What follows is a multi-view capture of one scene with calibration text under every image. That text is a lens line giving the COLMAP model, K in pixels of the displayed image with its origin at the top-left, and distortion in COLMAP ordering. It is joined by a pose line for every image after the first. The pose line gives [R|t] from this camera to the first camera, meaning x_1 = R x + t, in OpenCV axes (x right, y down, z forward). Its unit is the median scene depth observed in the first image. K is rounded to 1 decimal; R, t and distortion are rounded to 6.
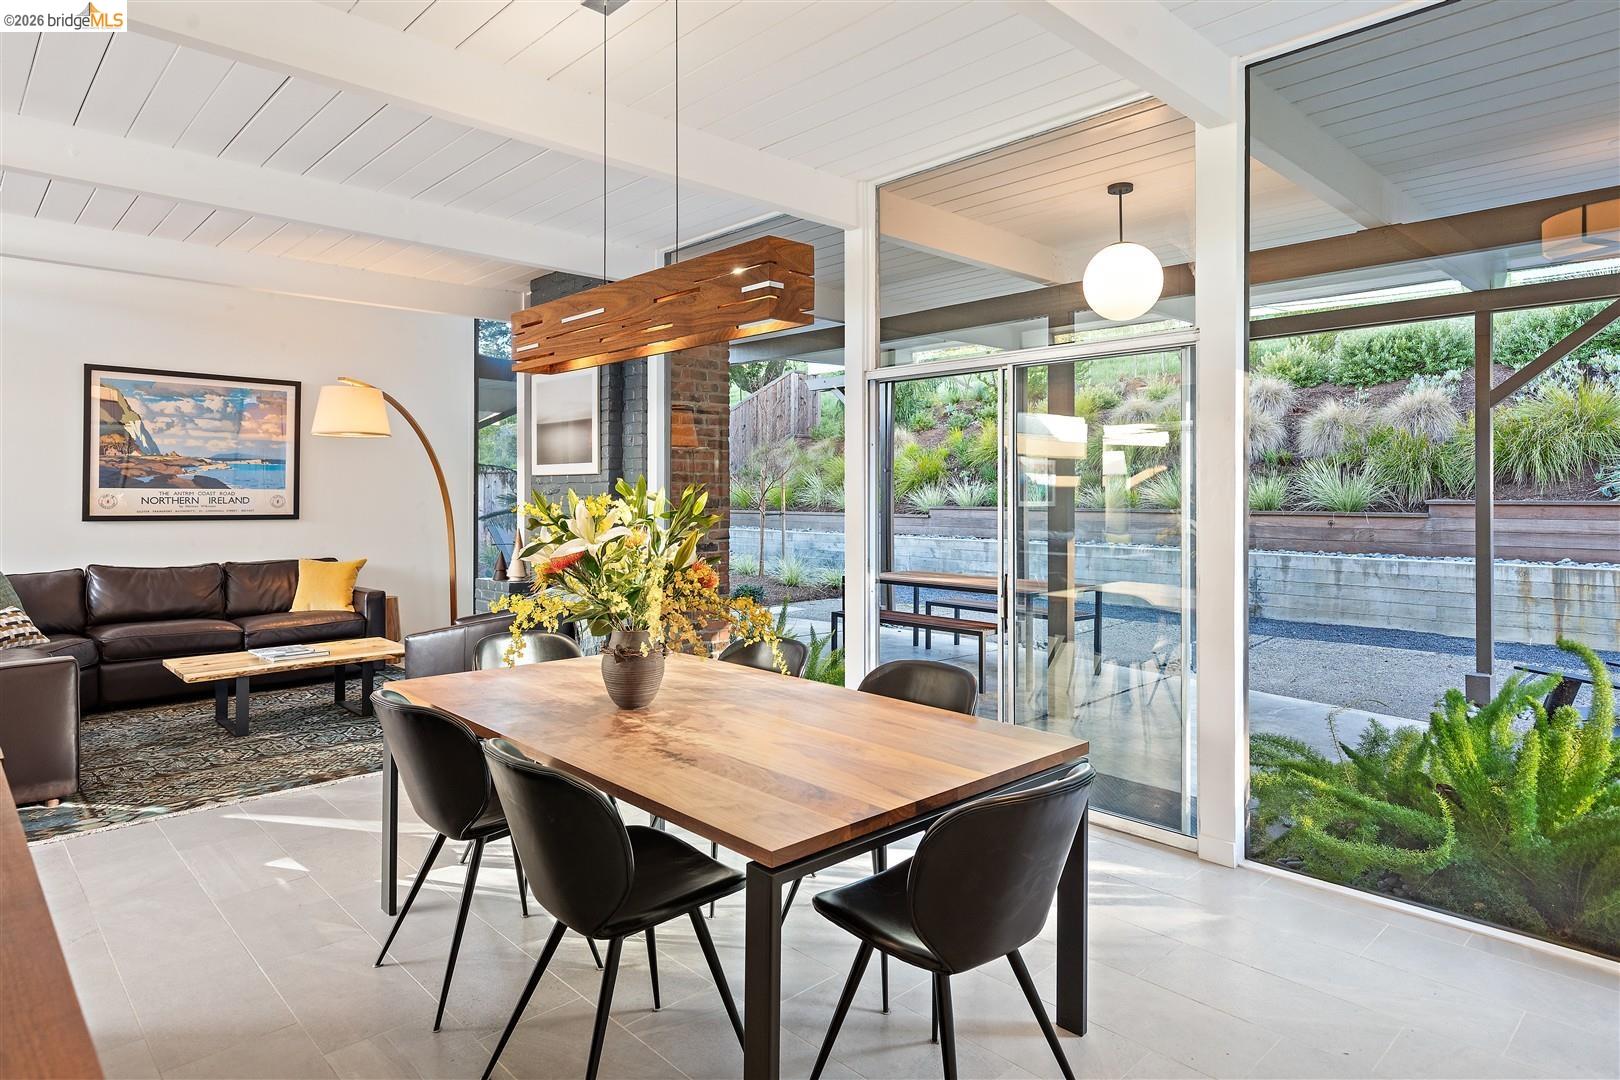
lens RADIAL K [[962.9, 0, 812.3], [0, 962.9, 485.0], [0, 0, 1]] dist [0.005119, 0.001221]
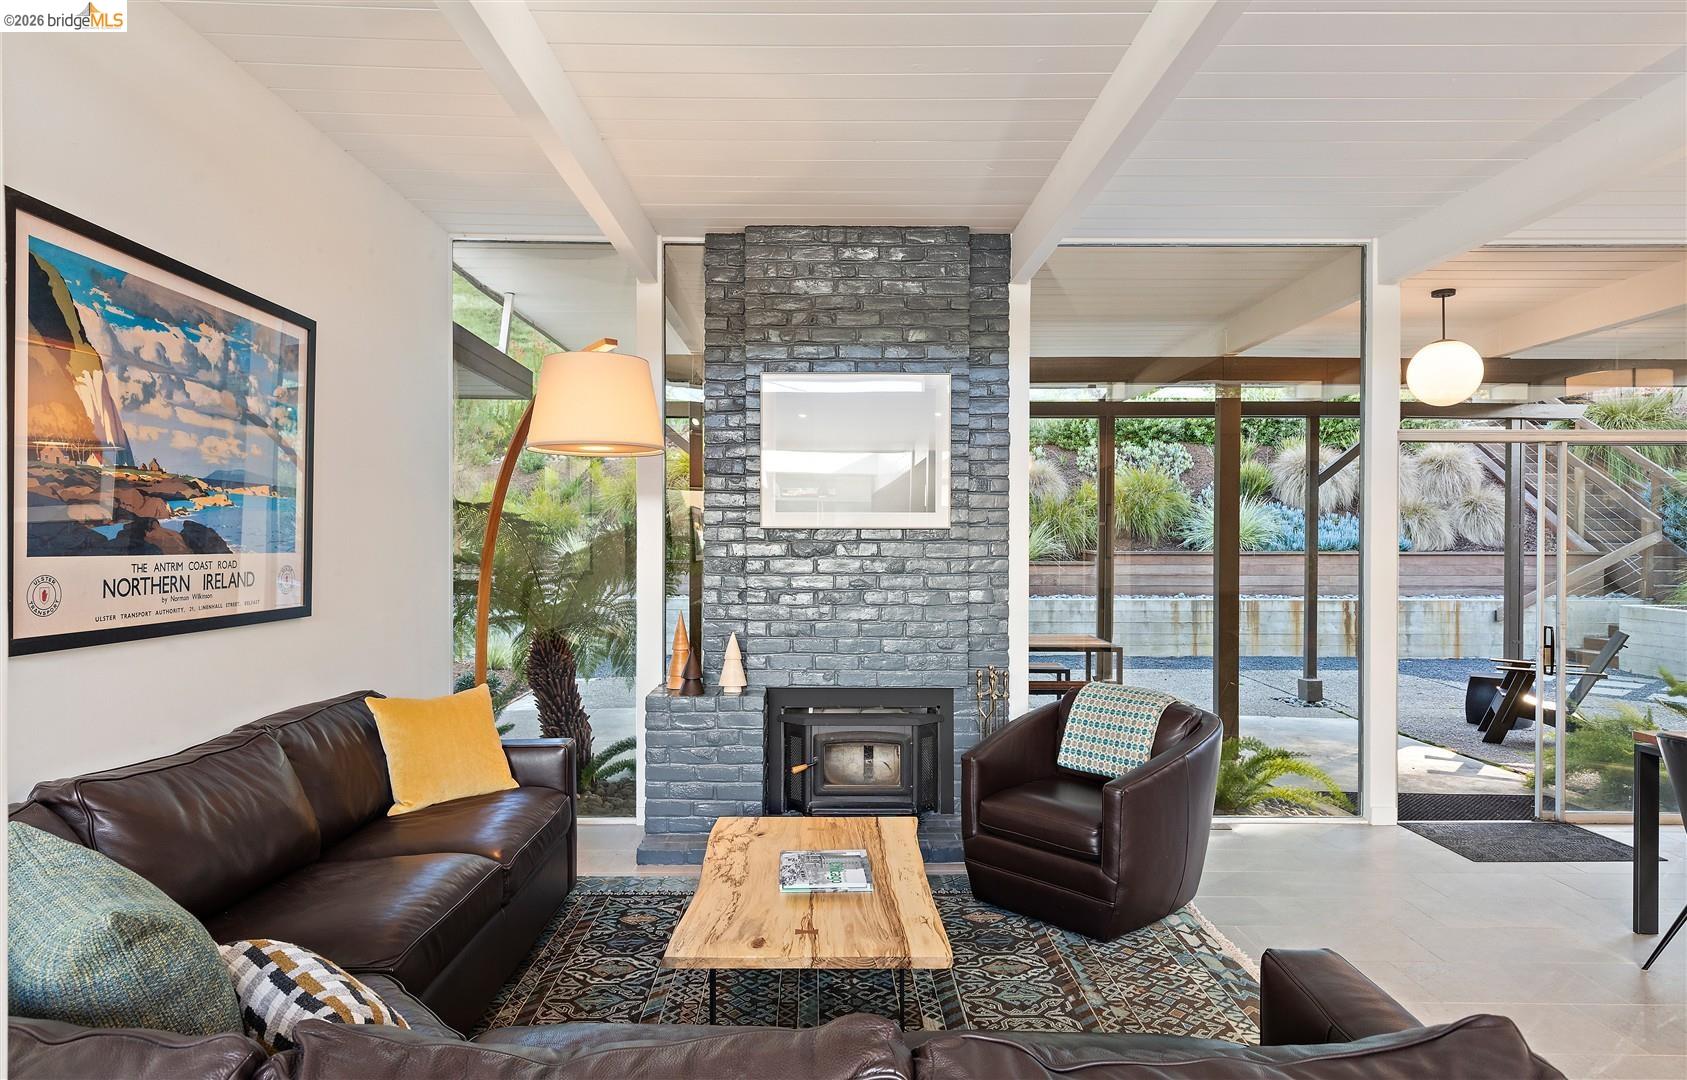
lens RADIAL K [[973.4, 0, 843.5], [0, 973.4, 540.0], [0, 0, 1]] dist [0.001405, 0.000383]
pose [[0.686149, 0.001095, 0.727460, -0.739788], [-0.009890, 0.999920, 0.007823, -0.007952], [-0.727394, -0.012563, 0.686105, 0.516739]]
